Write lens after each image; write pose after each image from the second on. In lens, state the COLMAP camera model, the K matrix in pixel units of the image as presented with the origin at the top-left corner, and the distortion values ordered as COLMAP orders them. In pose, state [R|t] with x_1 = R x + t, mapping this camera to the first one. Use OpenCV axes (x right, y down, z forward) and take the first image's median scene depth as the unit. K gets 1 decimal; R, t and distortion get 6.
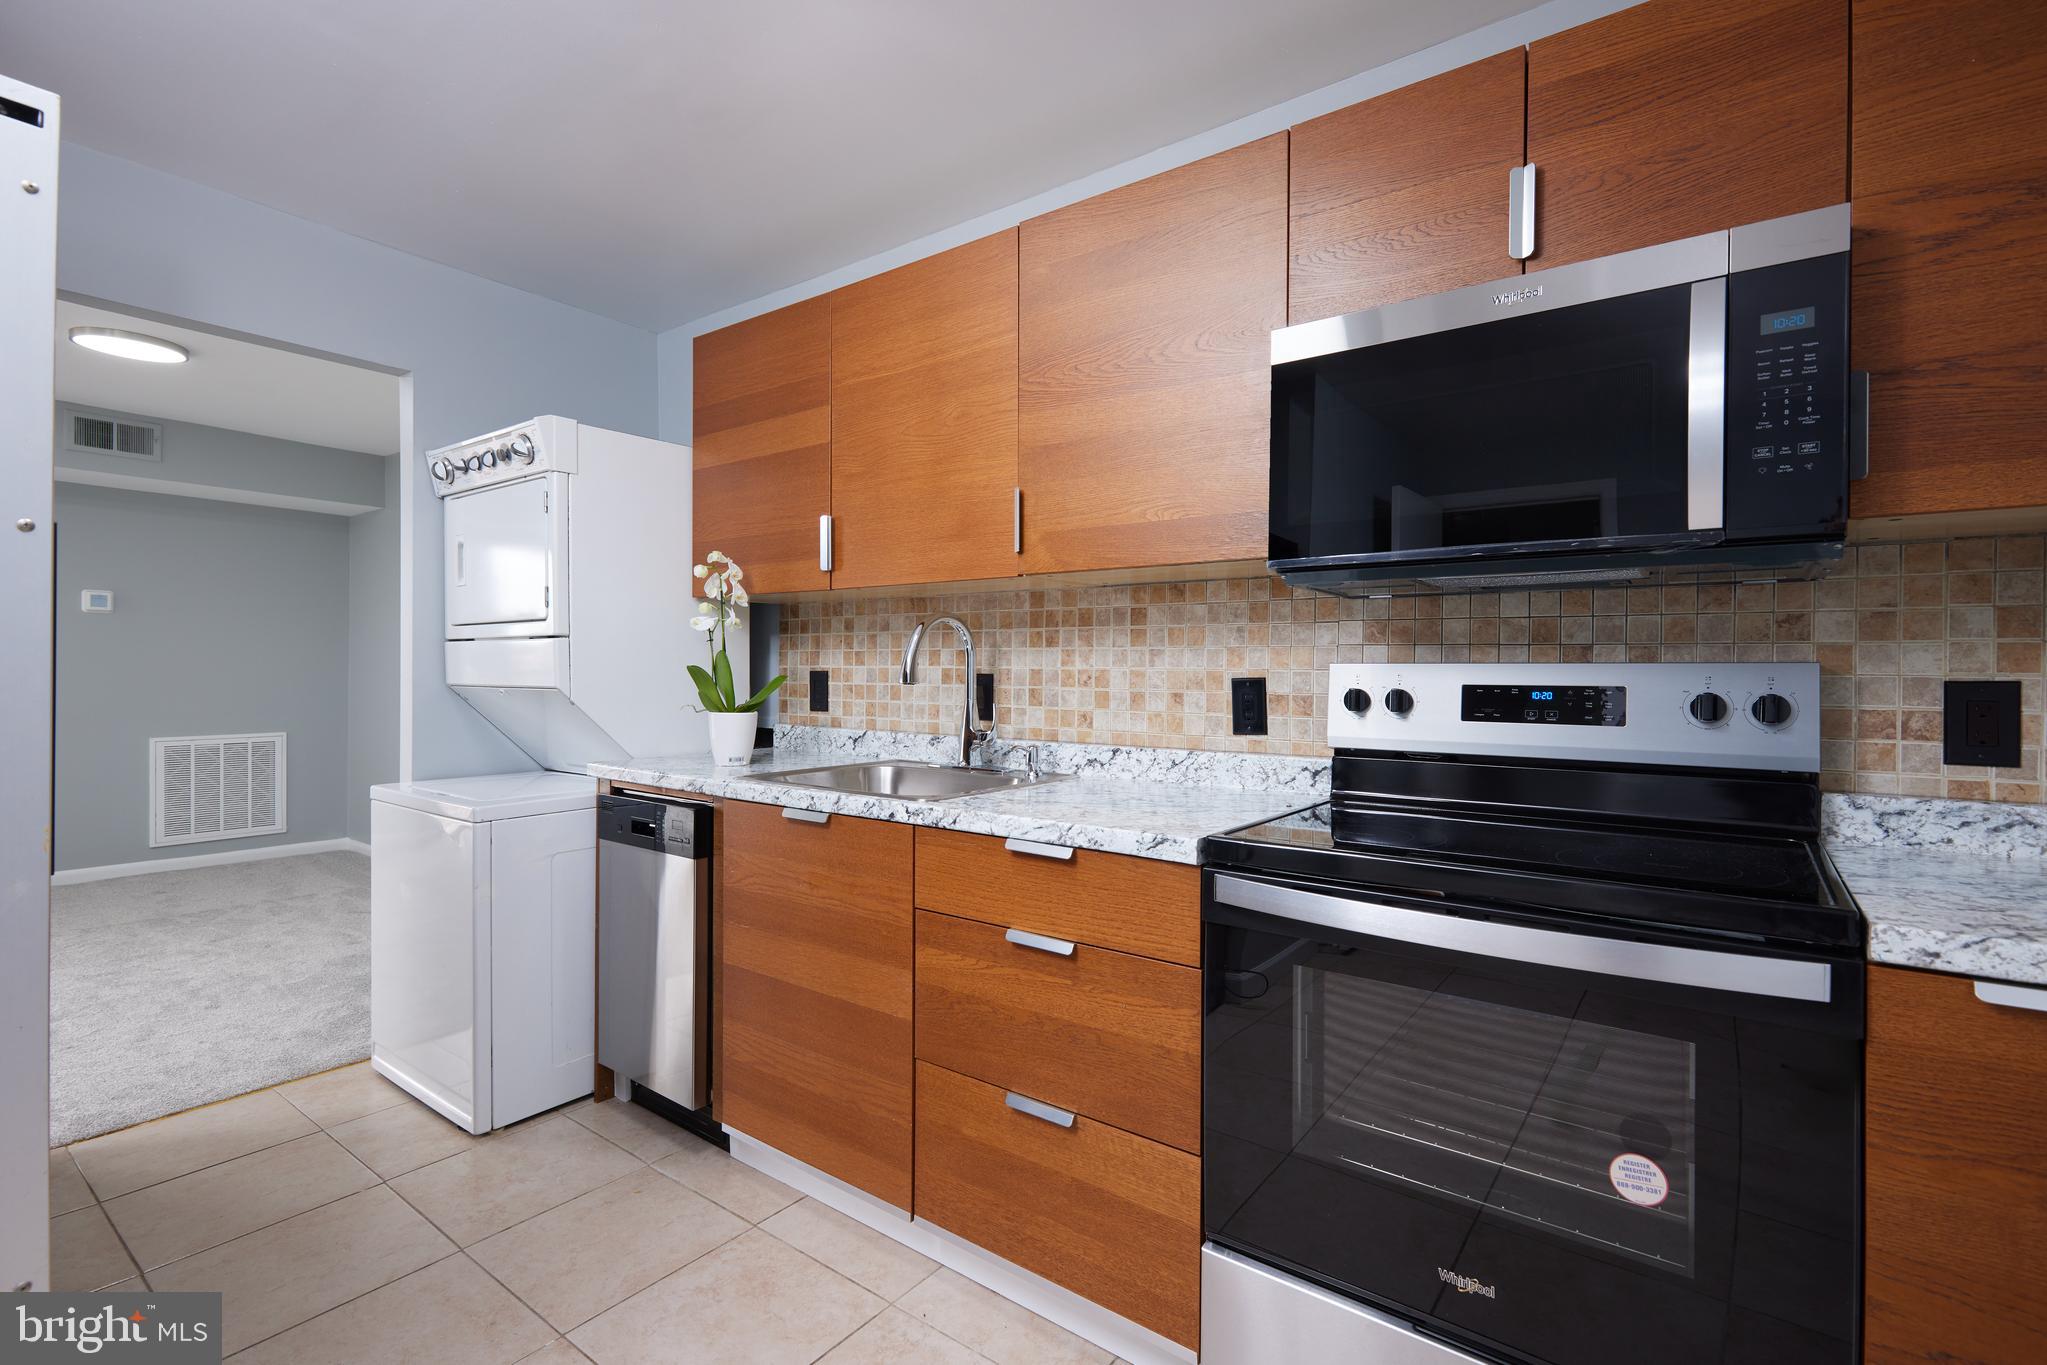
lens RADIAL K [[933.1, 0, 1033.6], [0, 933.1, 672.1], [0, 0, 1]] dist [0.000658, 0.000351]
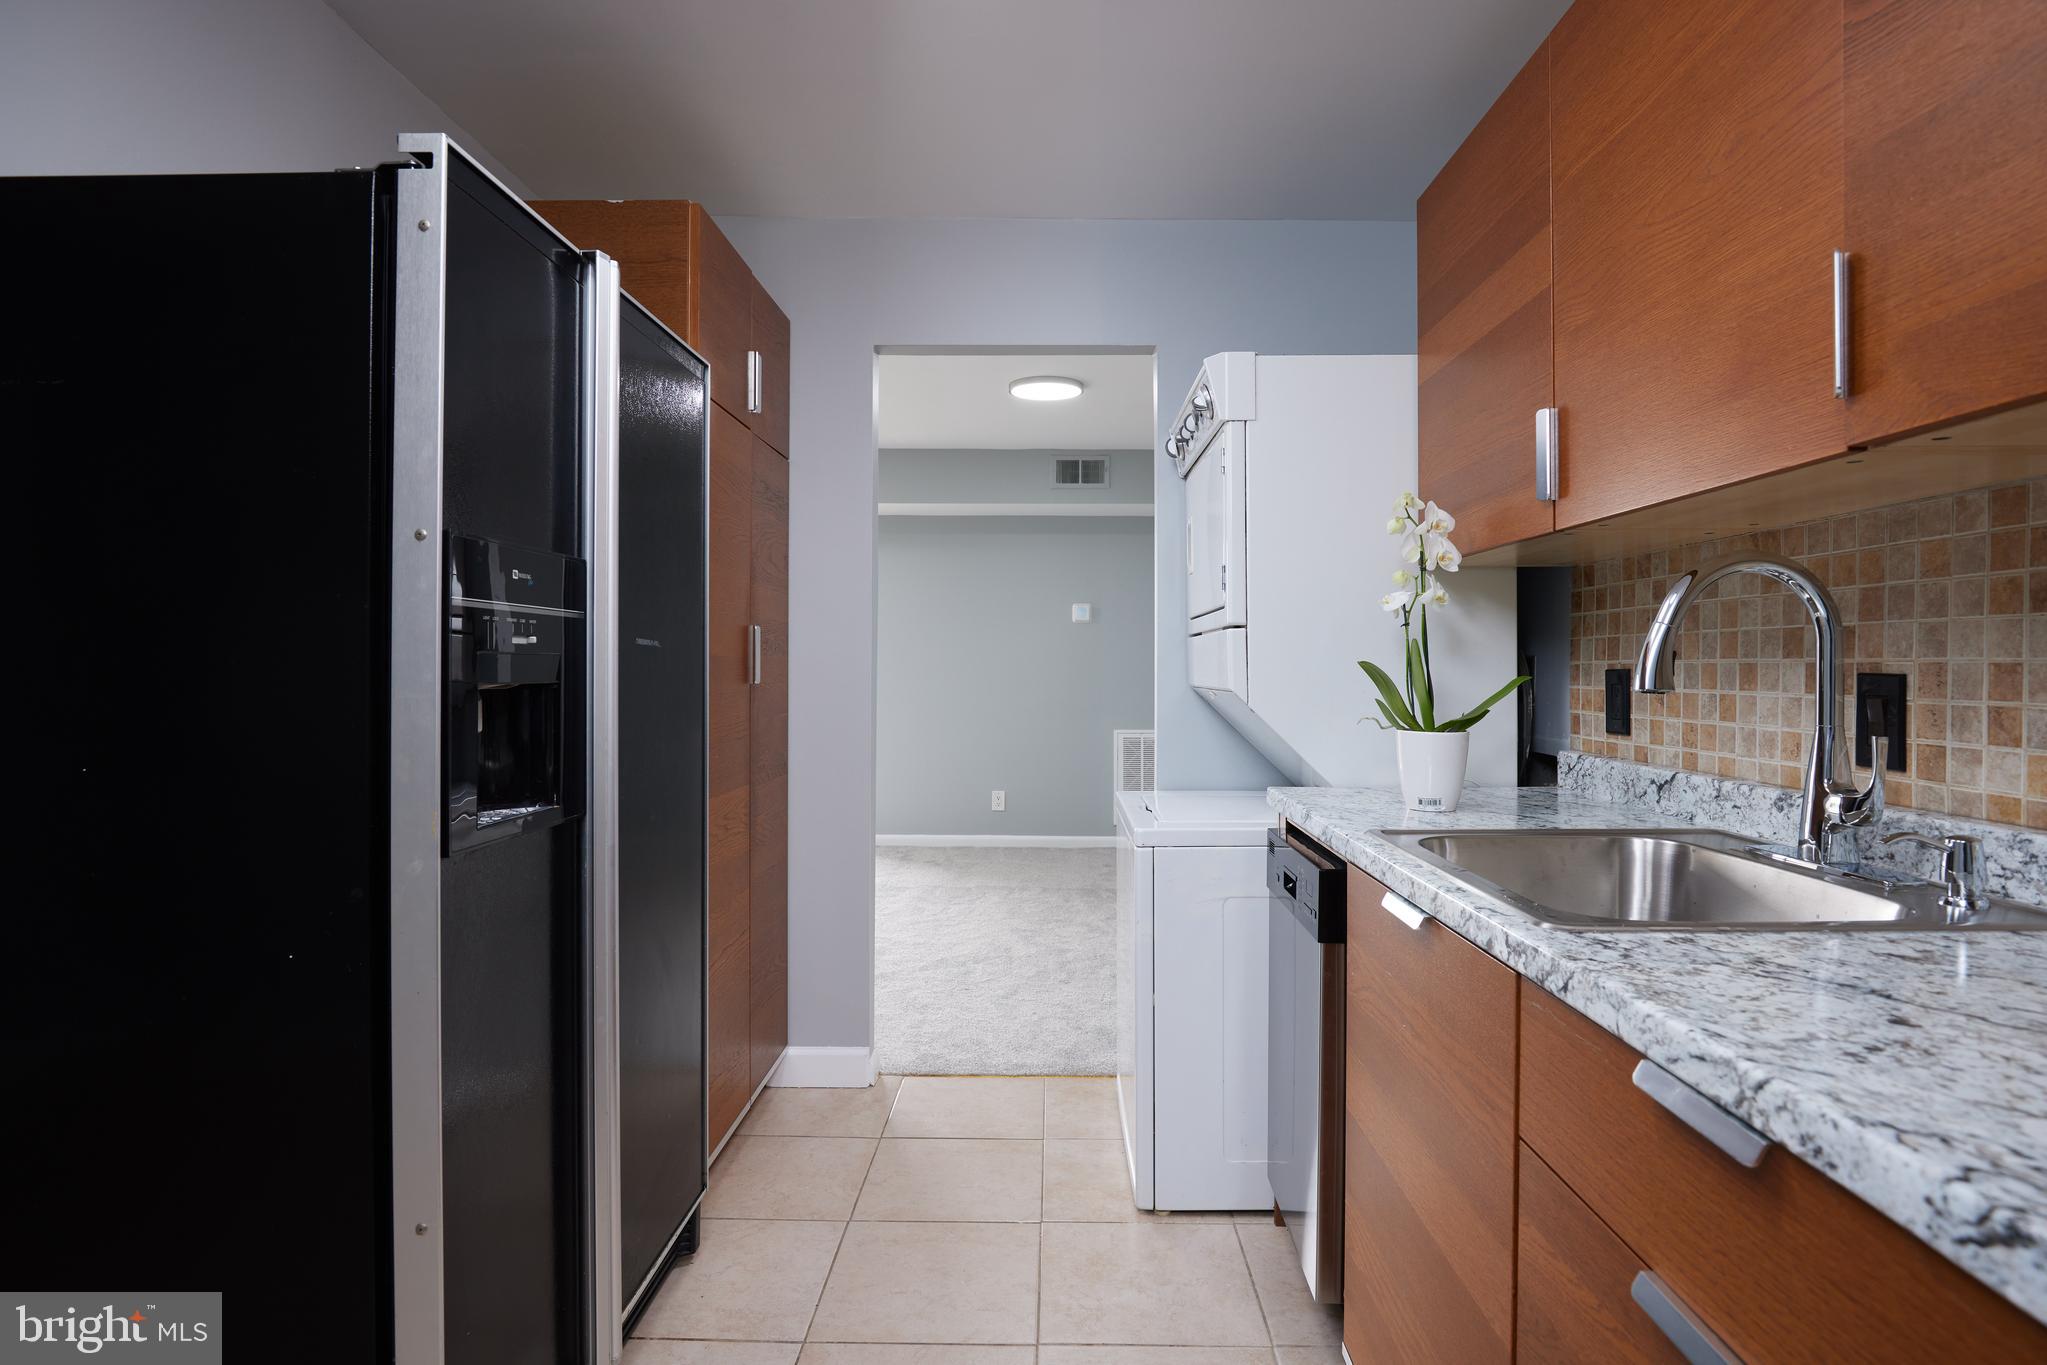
lens RADIAL K [[1068.9, 0, 1026.9], [0, 1068.9, 673.2], [0, 0, 1]] dist [-0.021206, 0.001241]
pose [[0.590282, 0.000529, -0.807197, 0.200291], [-0.001823, 0.999998, -0.000677, 0.004715], [0.807195, 0.001871, 0.590282, 0.506362]]
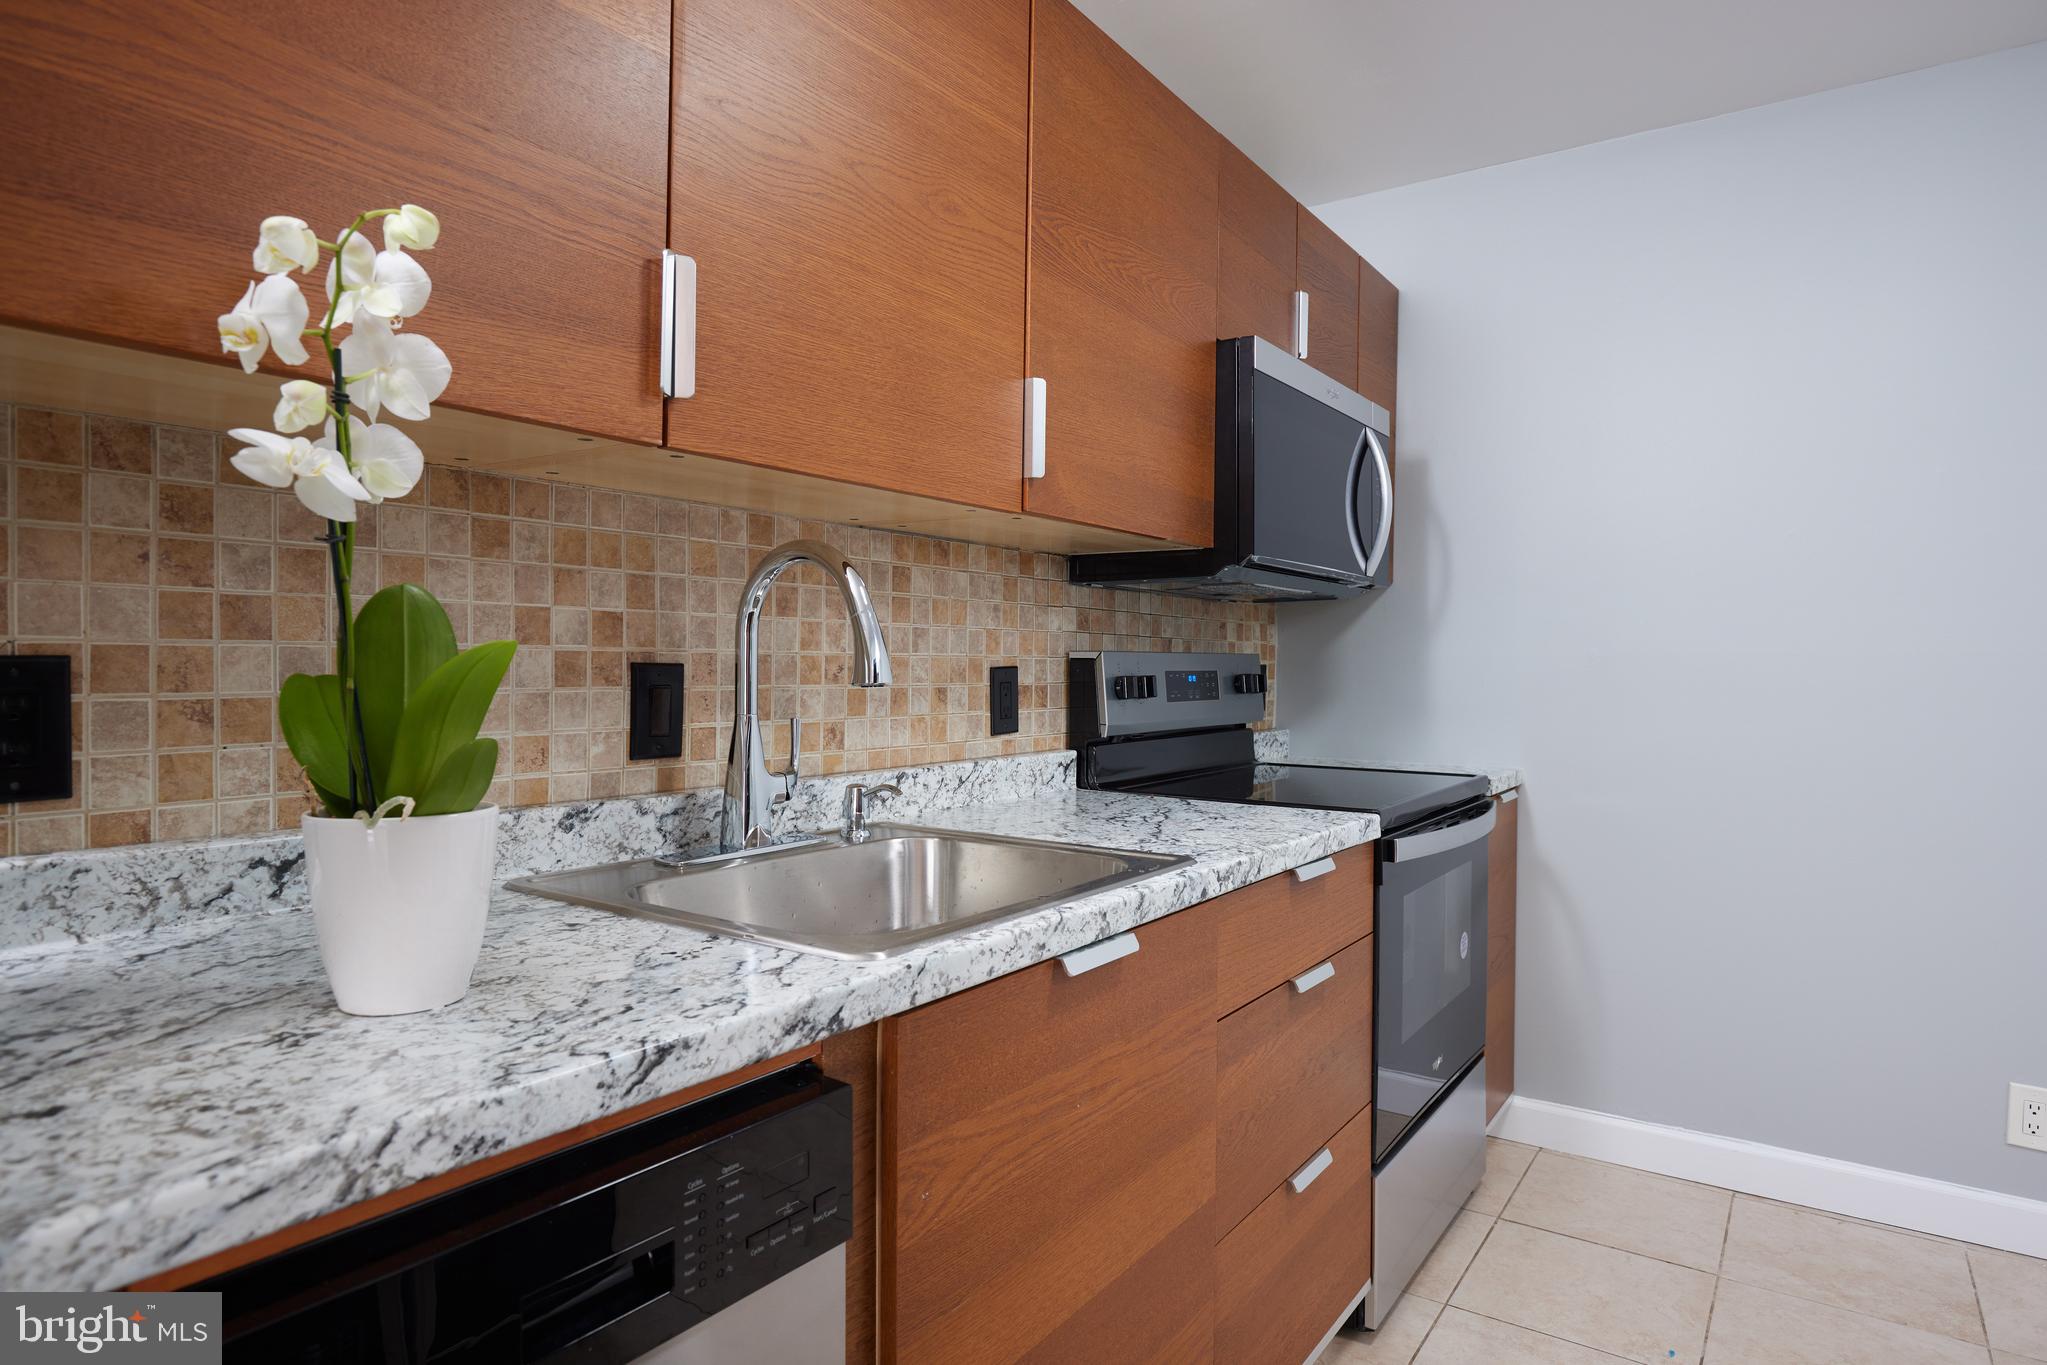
lens RADIAL K [[1176.8, 0, 1032.0], [0, 1176.8, 676.2], [0, 0, 1]] dist [-0.013164, 0.002851]
pose [[-0.040424, -0.020052, 0.998981, -0.815266], [-0.009267, 0.999763, 0.019692, -0.006124], [-0.999140, -0.008462, -0.040601, 1.002423]]
